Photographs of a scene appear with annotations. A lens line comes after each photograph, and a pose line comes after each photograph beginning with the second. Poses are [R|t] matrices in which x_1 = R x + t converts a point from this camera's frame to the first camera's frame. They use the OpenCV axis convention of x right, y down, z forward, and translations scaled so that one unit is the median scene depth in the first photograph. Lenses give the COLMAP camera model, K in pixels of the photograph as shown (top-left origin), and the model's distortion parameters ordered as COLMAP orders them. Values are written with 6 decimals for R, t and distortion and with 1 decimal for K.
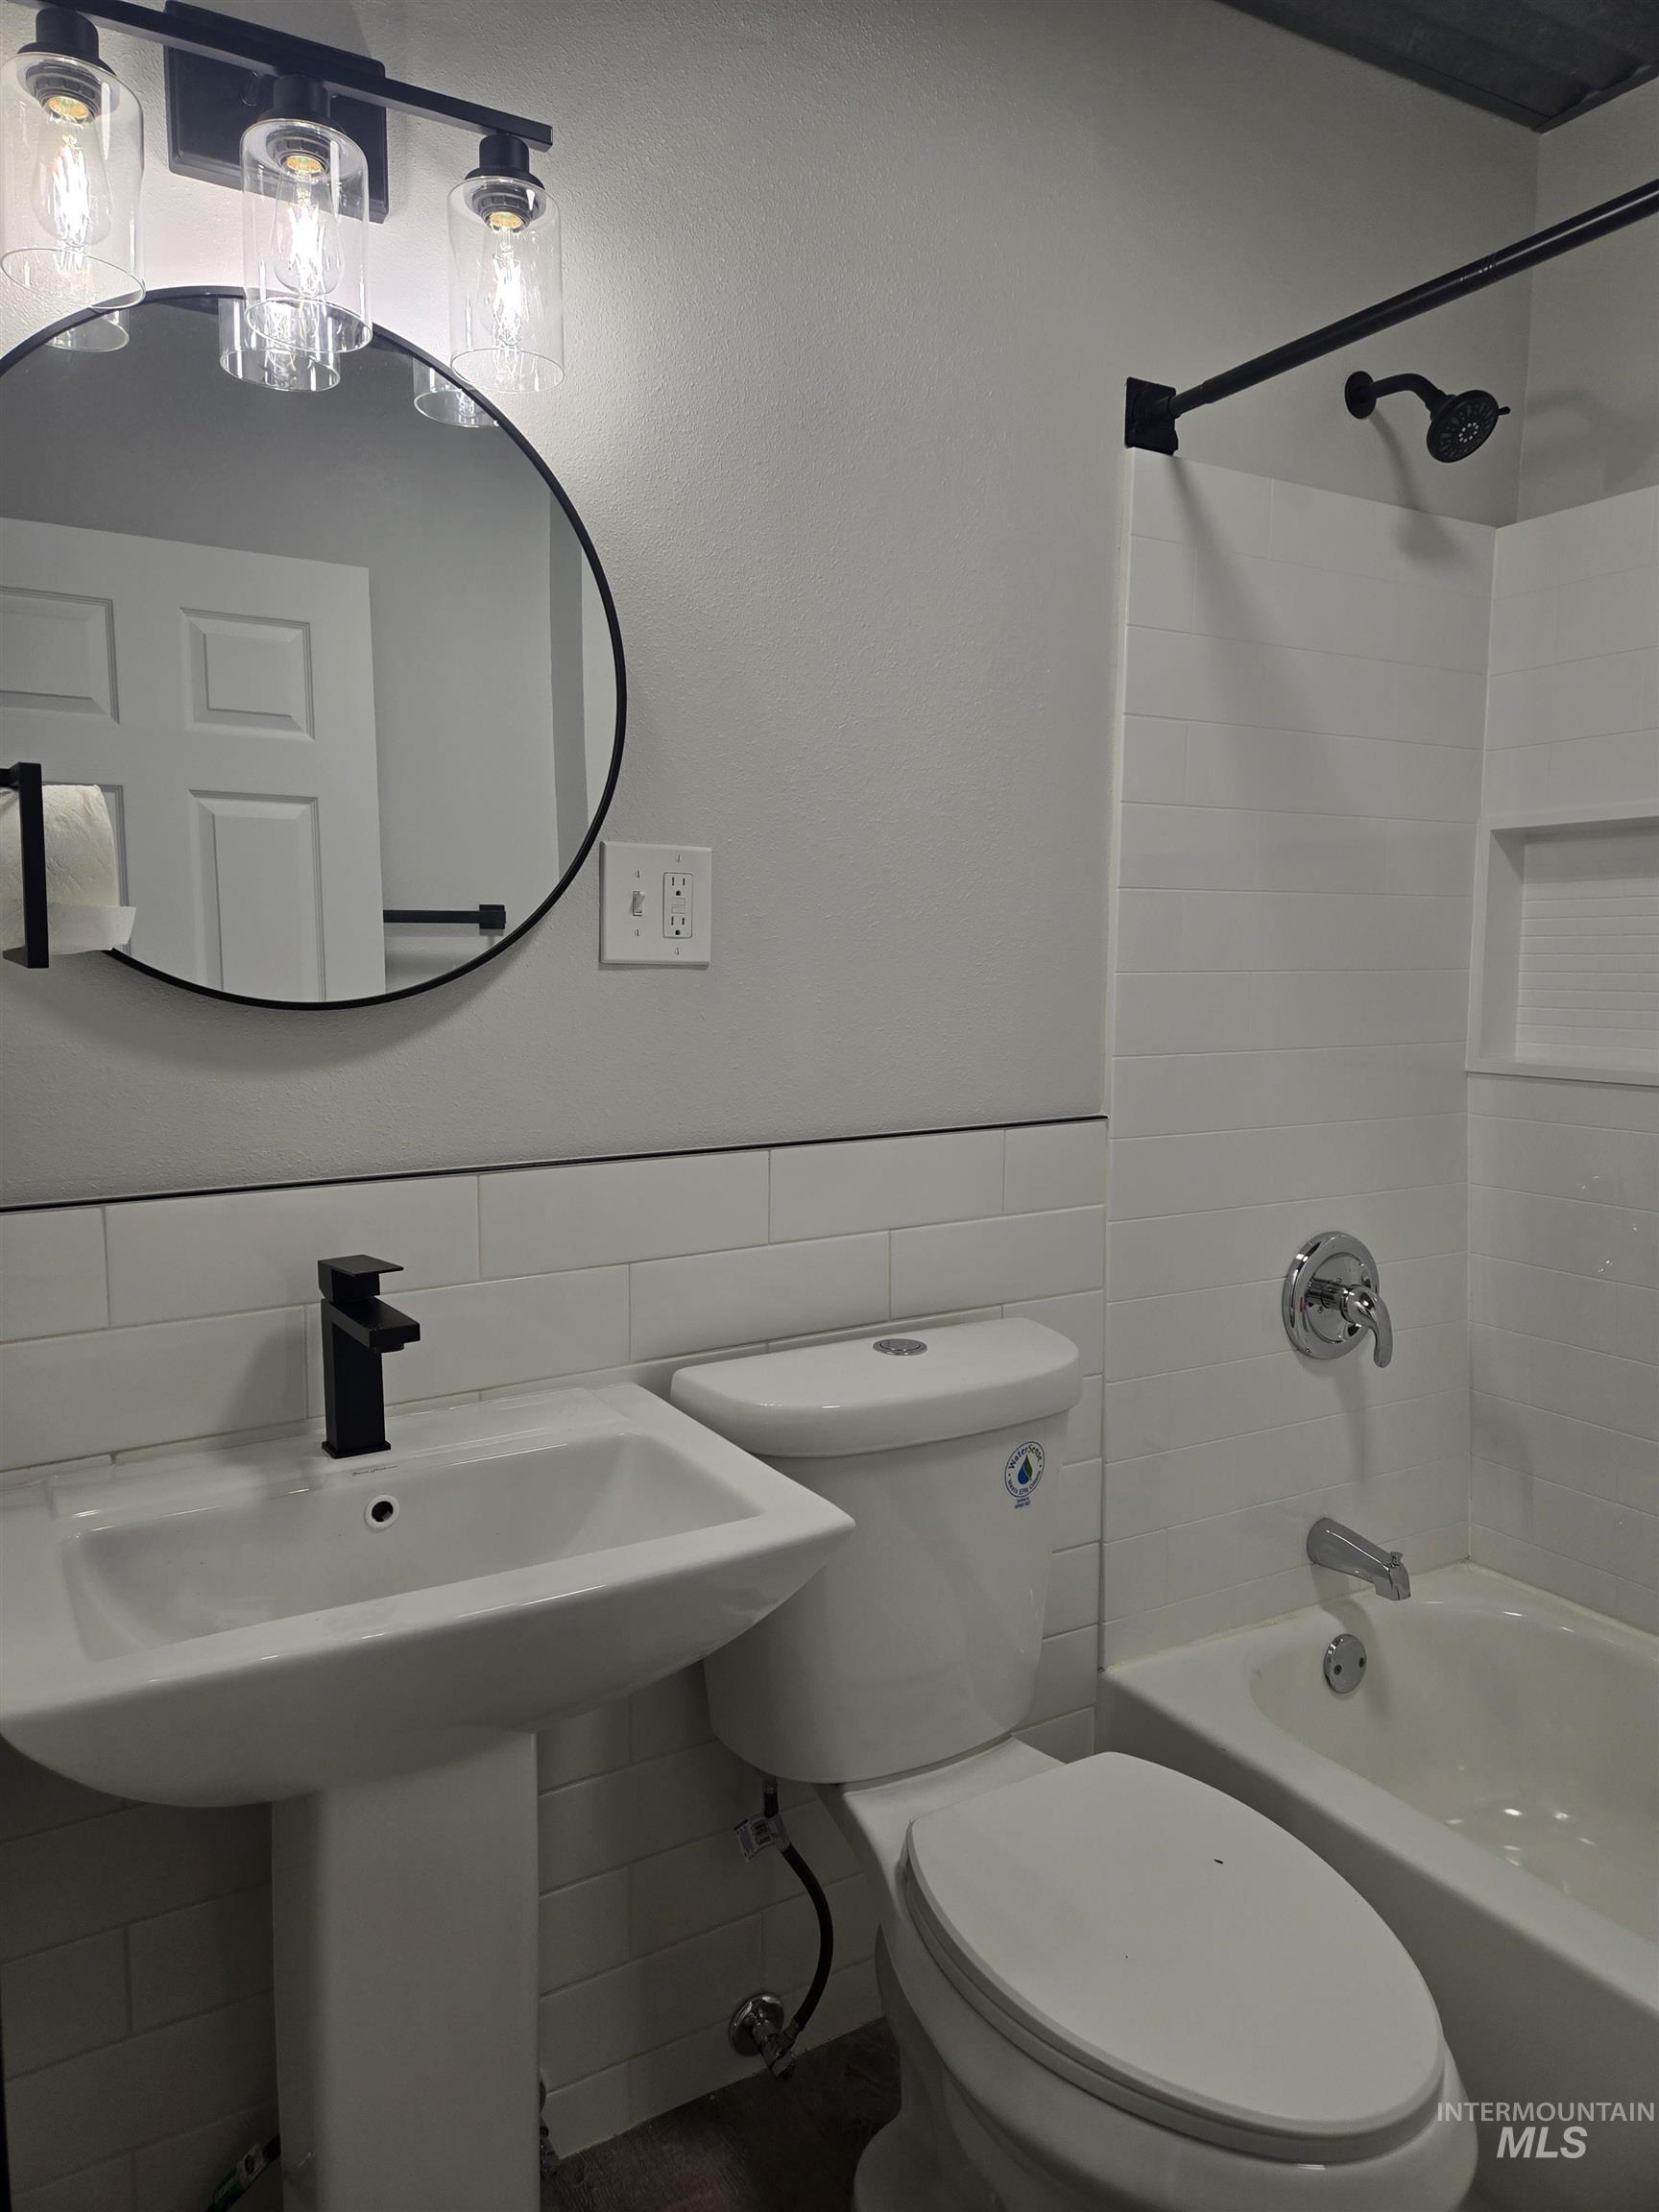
lens RADIAL K [[1487.0, 0, 802.4], [0, 1487.0, 1106.2], [0, 0, 1]] dist [0.086631, -0.072662]
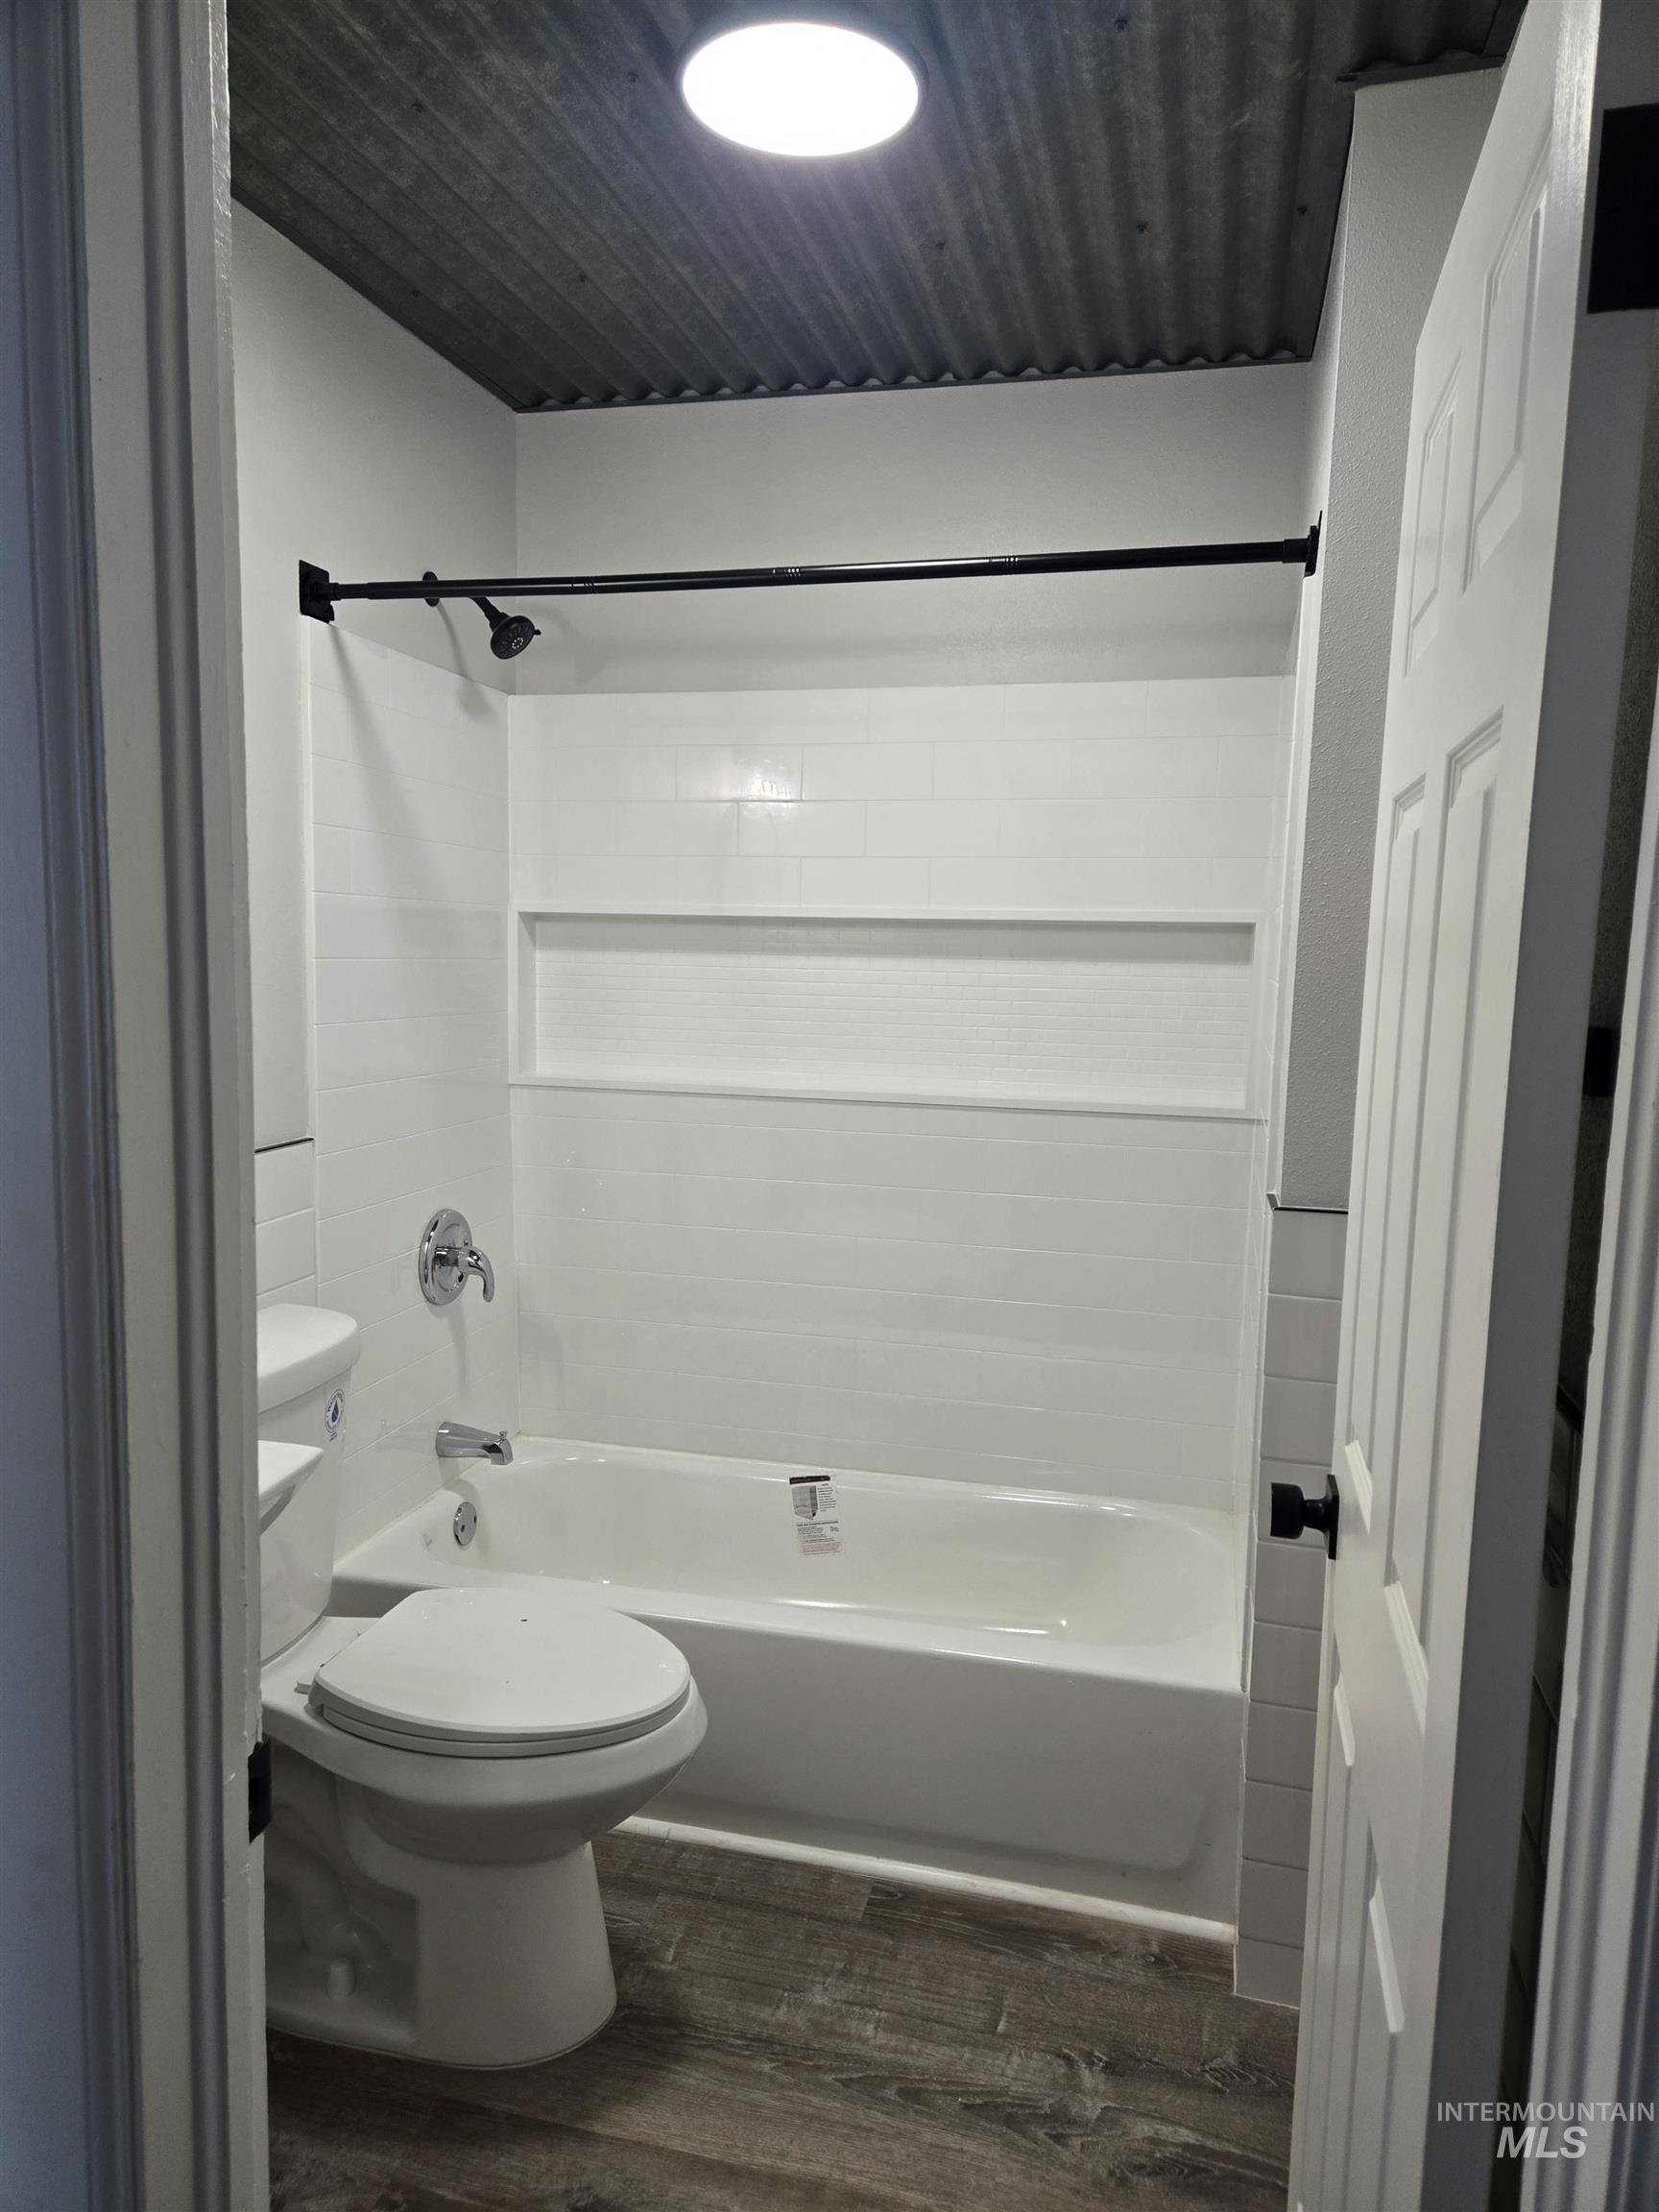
lens RADIAL K [[1477.2, 0, 778.9], [0, 1477.2, 1150.4], [0, 0, 1]] dist [0.088827, -0.066611]
pose [[0.722956, -0.082539, 0.685946, -0.408158], [0.053932, 0.996551, 0.063072, -0.044473], [-0.688786, -0.008604, 0.724913, -0.203815]]
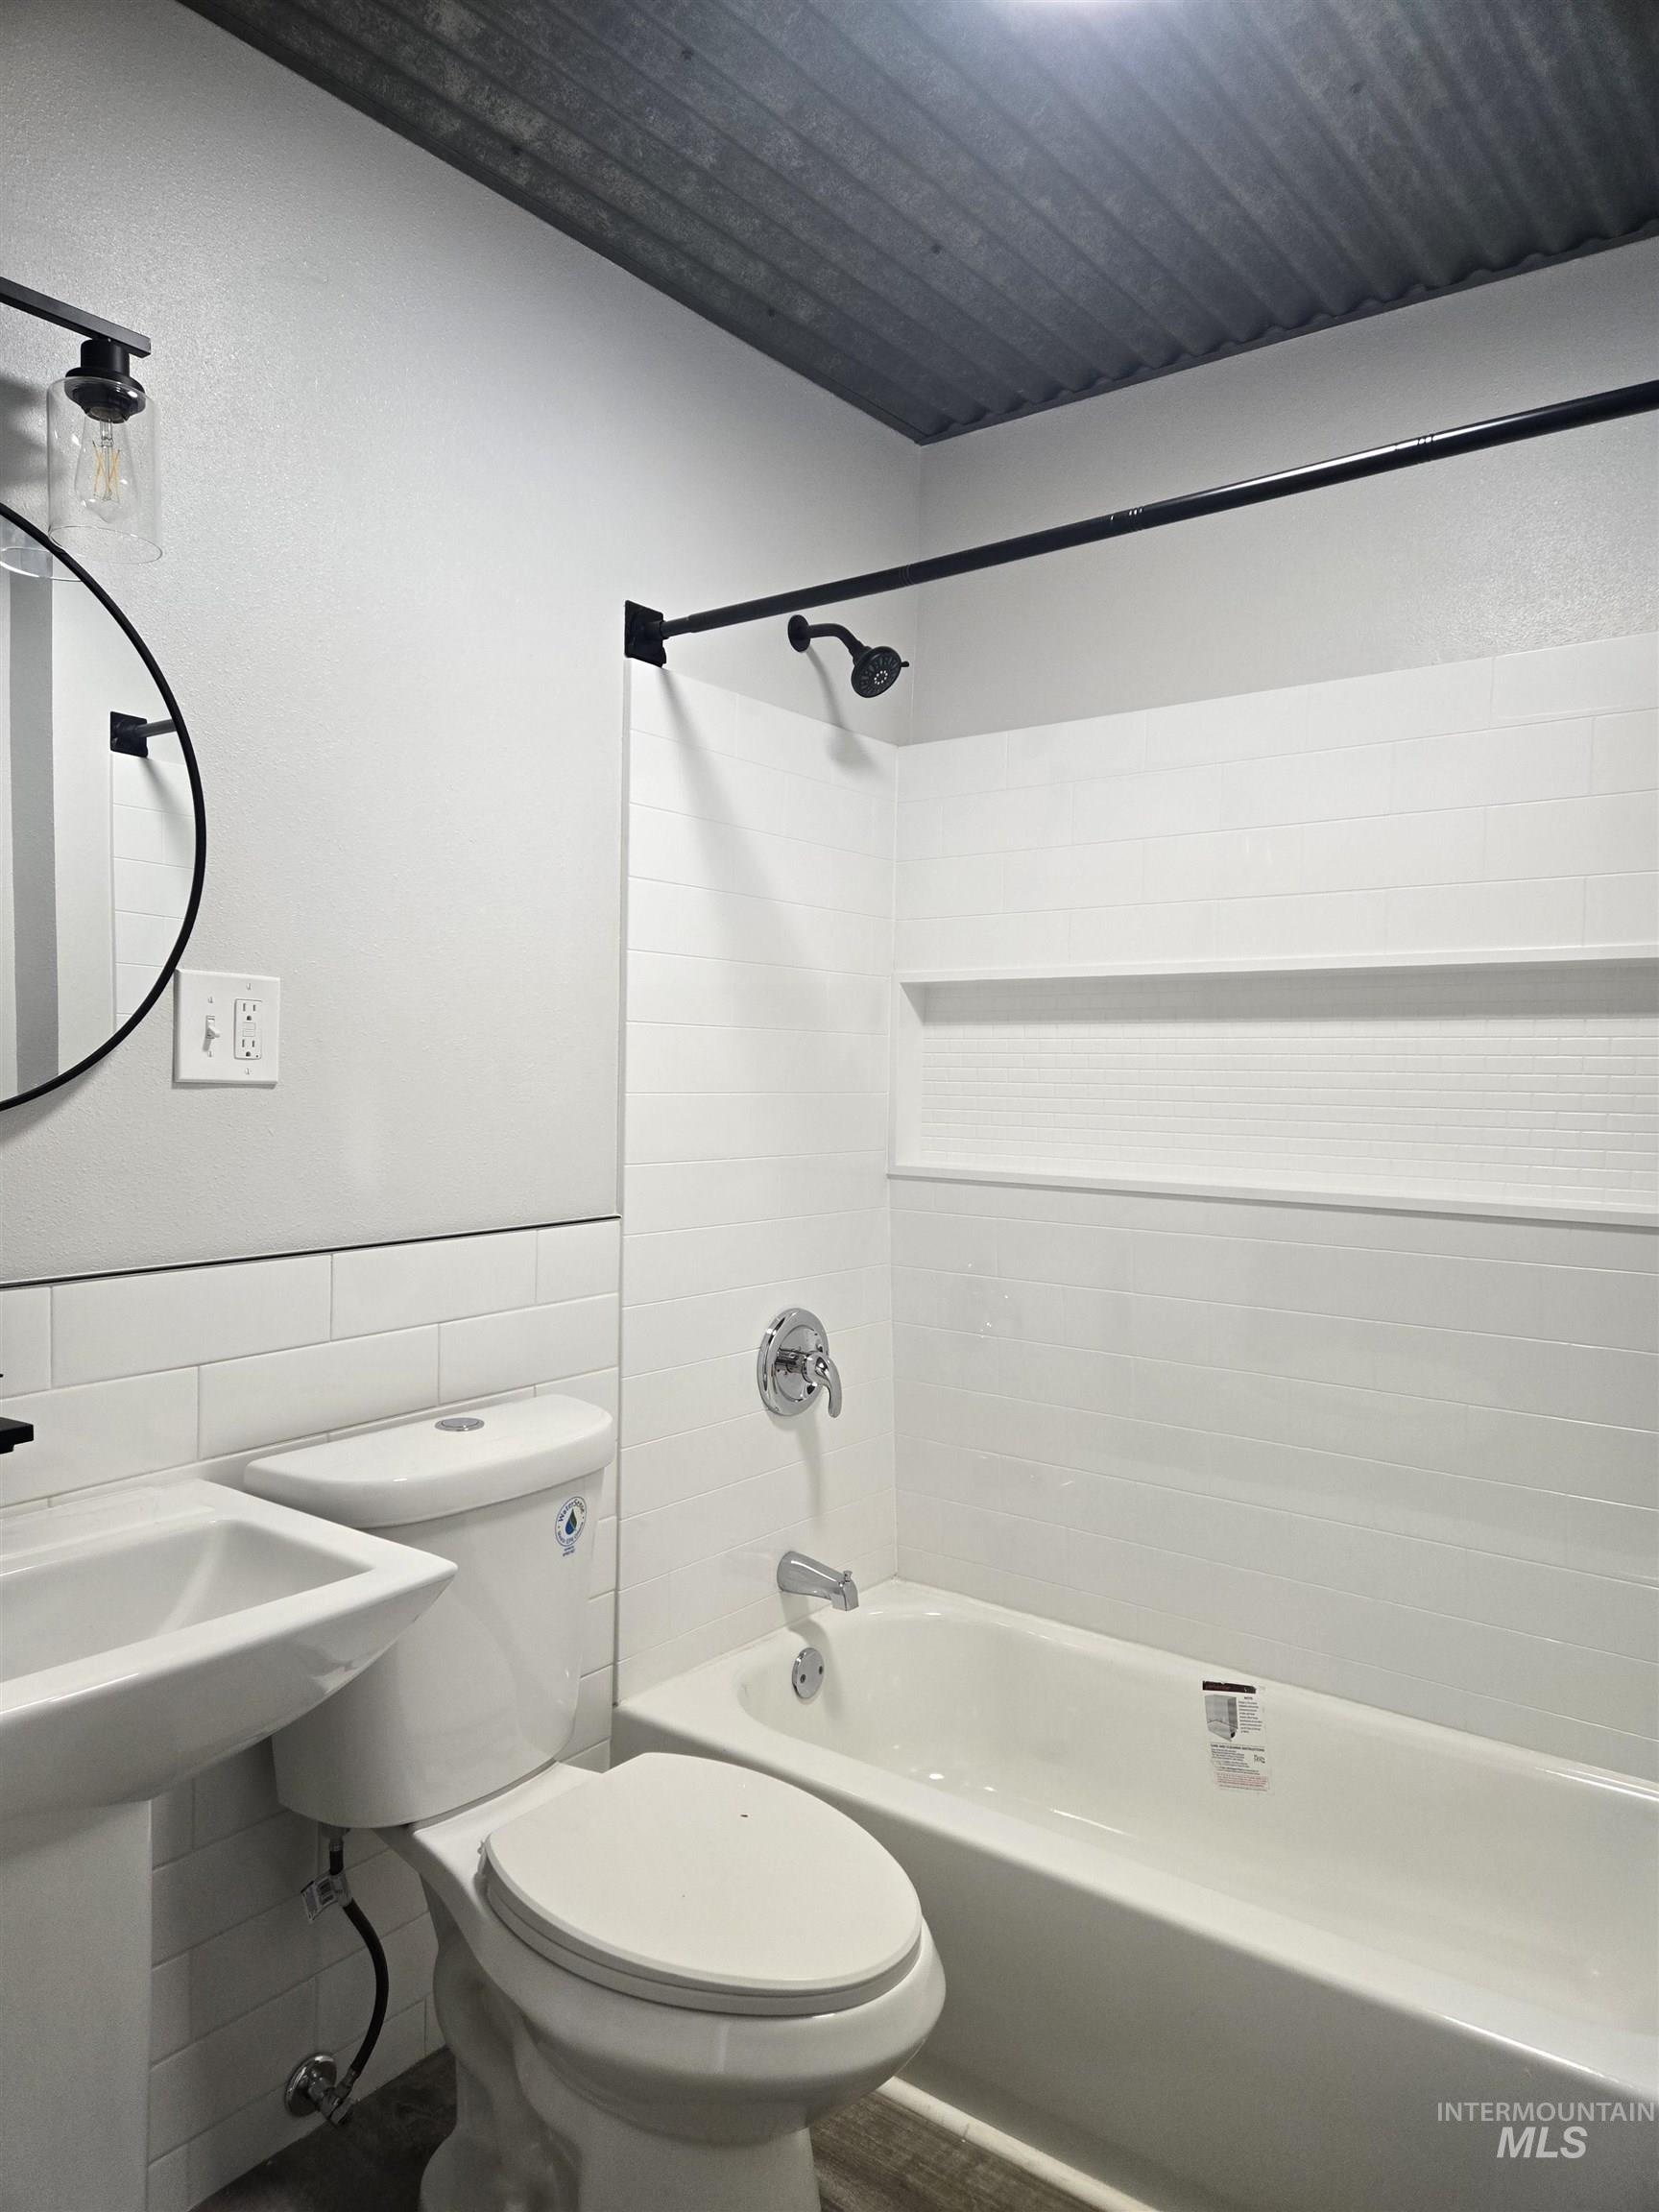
lens RADIAL K [[1477.2, 0, 778.9], [0, 1477.2, 1150.4], [0, 0, 1]] dist [0.088827, -0.066611]
pose [[0.933017, -0.006419, 0.359775, -0.102258], [0.022286, 0.998952, -0.039970, 0.004470], [-0.359142, 0.045310, 0.932182, -0.130310]]
